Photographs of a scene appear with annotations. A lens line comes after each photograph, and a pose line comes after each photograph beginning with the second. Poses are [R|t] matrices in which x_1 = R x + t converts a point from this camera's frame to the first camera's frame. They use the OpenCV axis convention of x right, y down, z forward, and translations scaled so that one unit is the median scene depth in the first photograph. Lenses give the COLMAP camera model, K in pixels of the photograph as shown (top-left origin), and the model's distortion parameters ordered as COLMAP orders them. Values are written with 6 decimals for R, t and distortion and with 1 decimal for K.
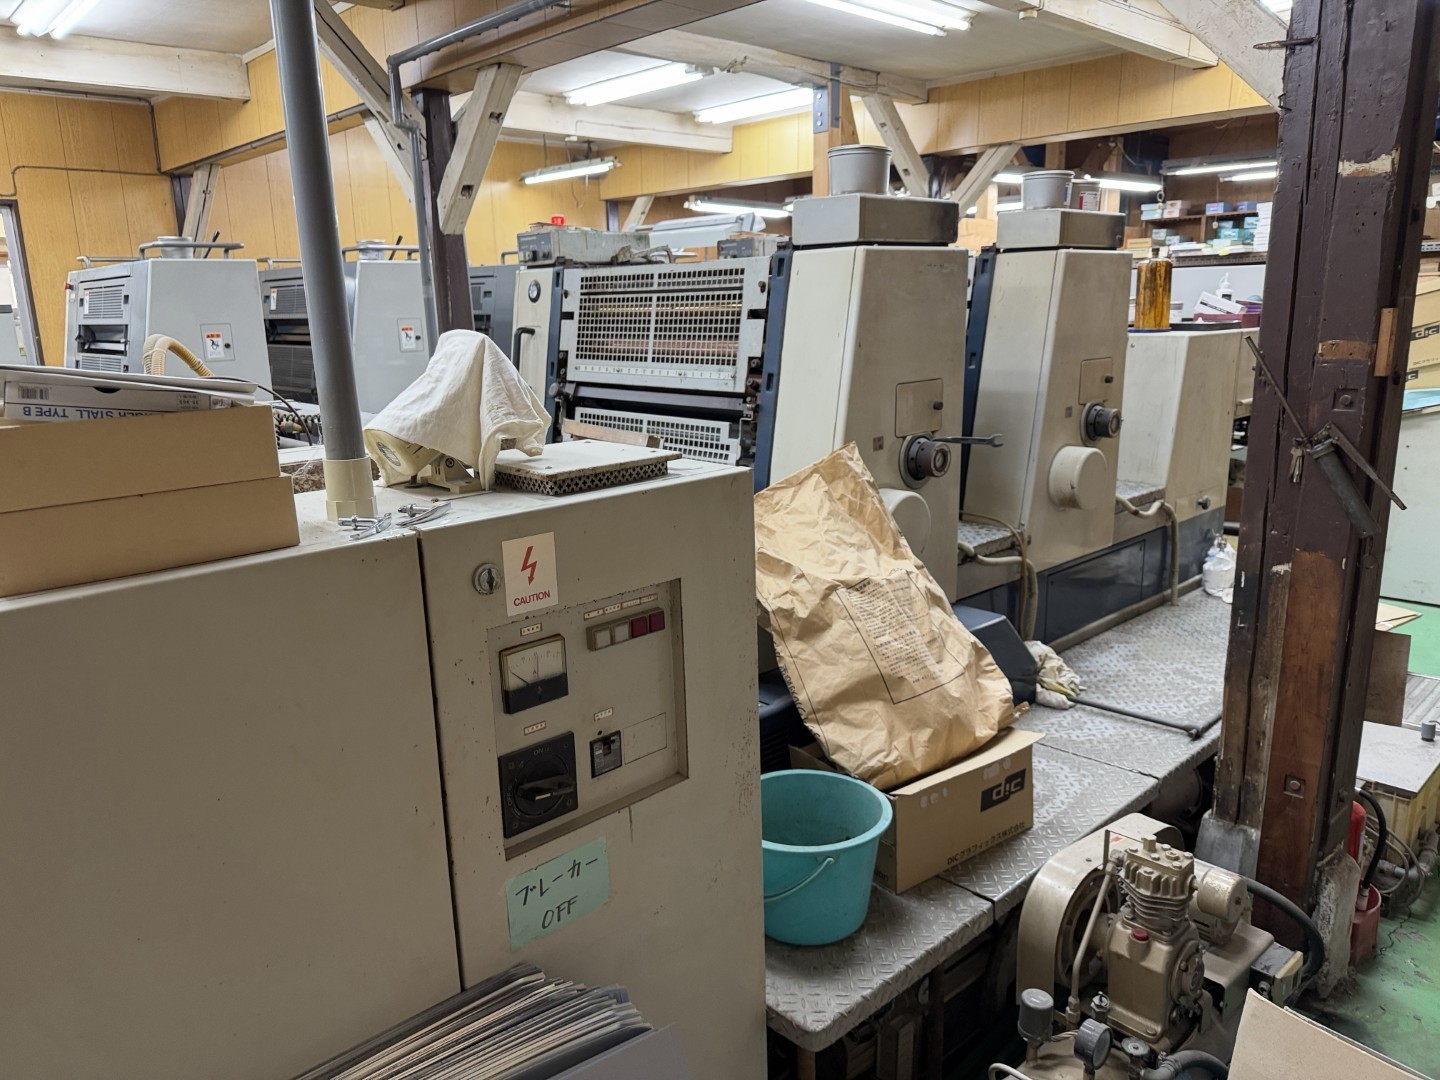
lens RADIAL K [[1020.2, 0, 720.4], [0, 1020.2, 546.7], [0, 0, 1]] dist [0.031868, -0.038060]
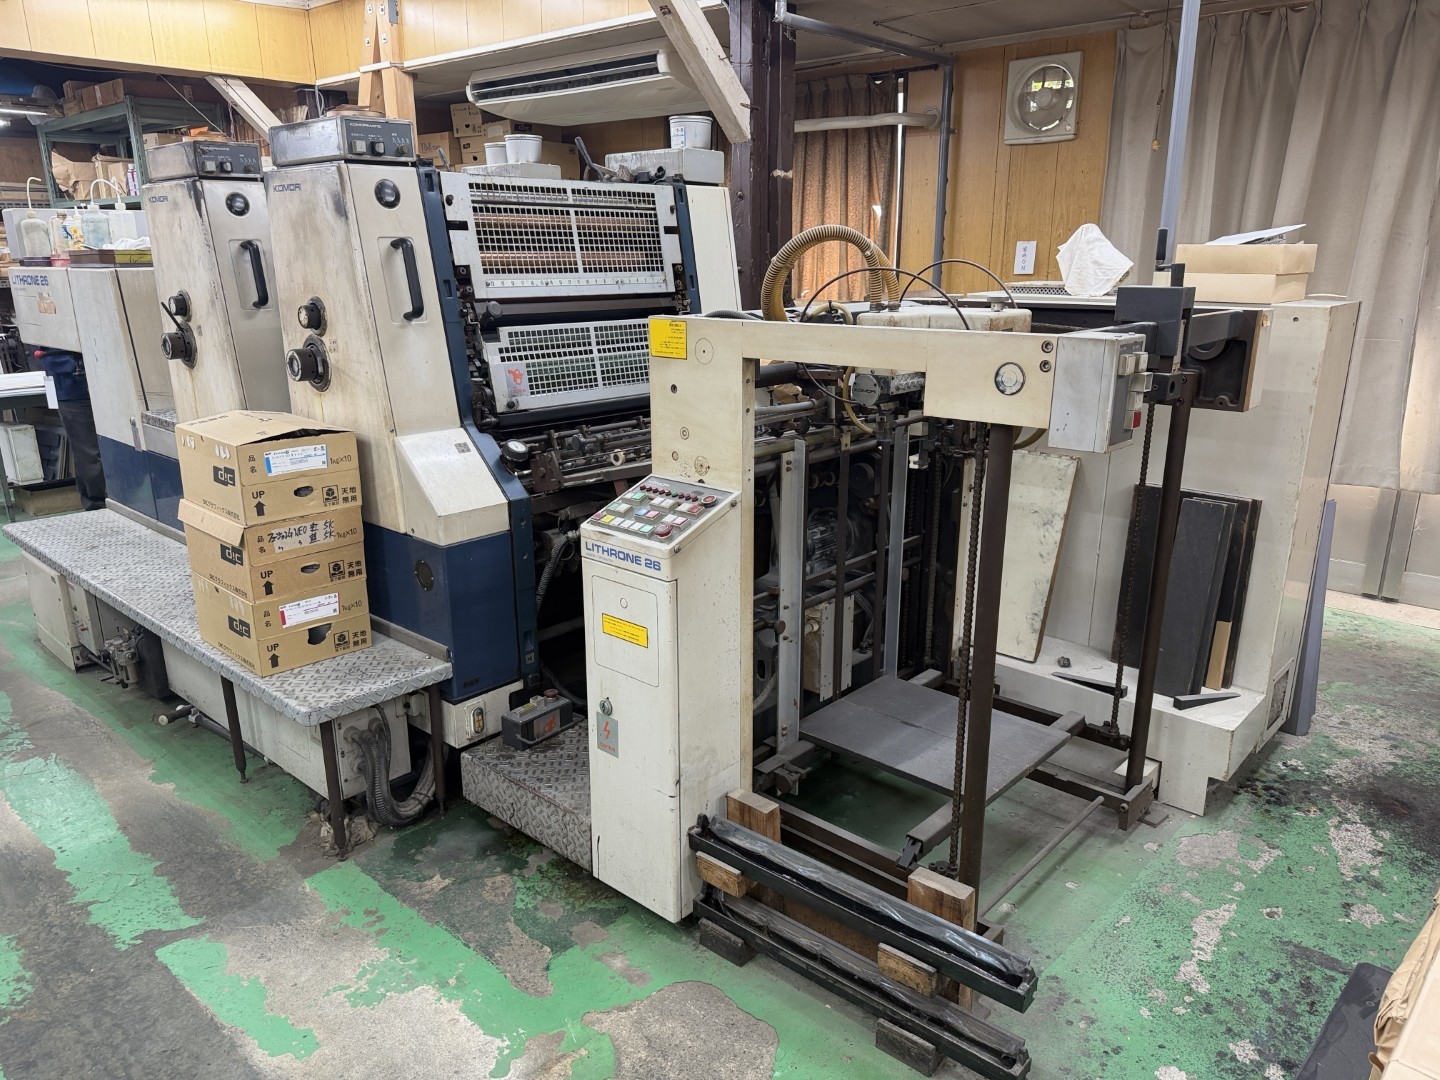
lens RADIAL K [[1020.2, 0, 724.6], [0, 1020.2, 545.9], [0, 0, 1]] dist [0.031868, -0.038060]
pose [[-0.072933, -0.251807, 0.965025, -1.198269], [0.239710, 0.934813, 0.262040, -0.158648], [-0.968101, 0.250437, -0.007818, 0.939569]]
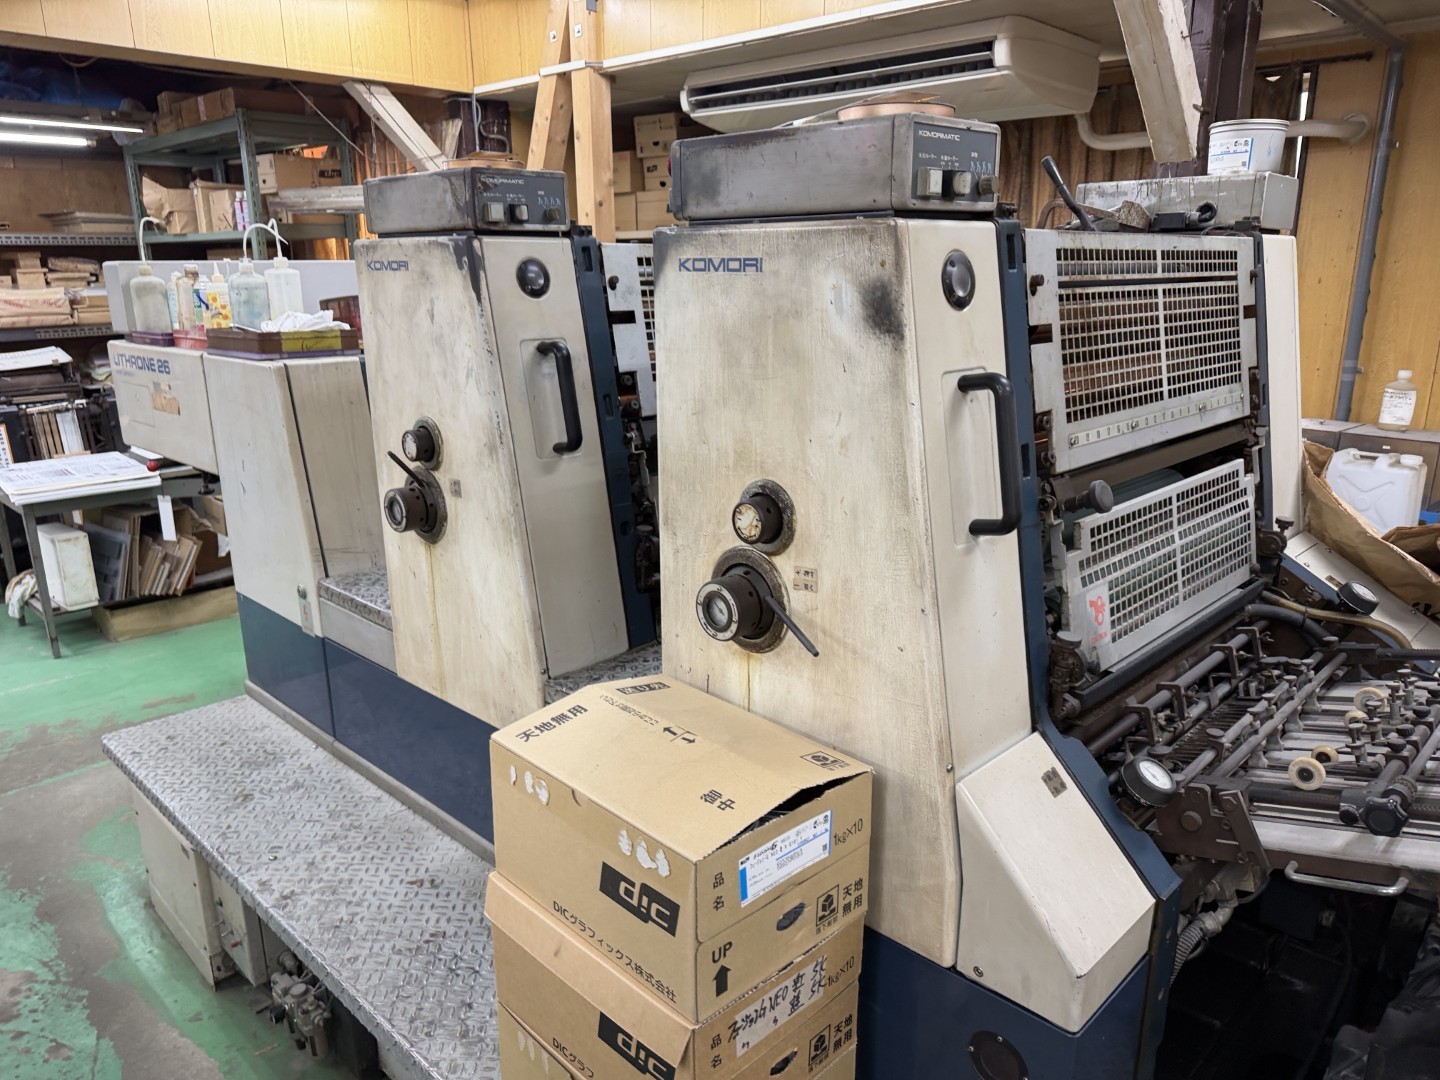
lens RADIAL K [[1020.2, 0, 722.0], [0, 1020.2, 543.8], [0, 0, 1]] dist [0.031868, -0.038060]
pose [[-0.034698, -0.236100, 0.971109, -0.656695], [0.240836, 0.941083, 0.237405, -0.306848], [-0.969945, 0.242115, 0.024208, 1.260526]]
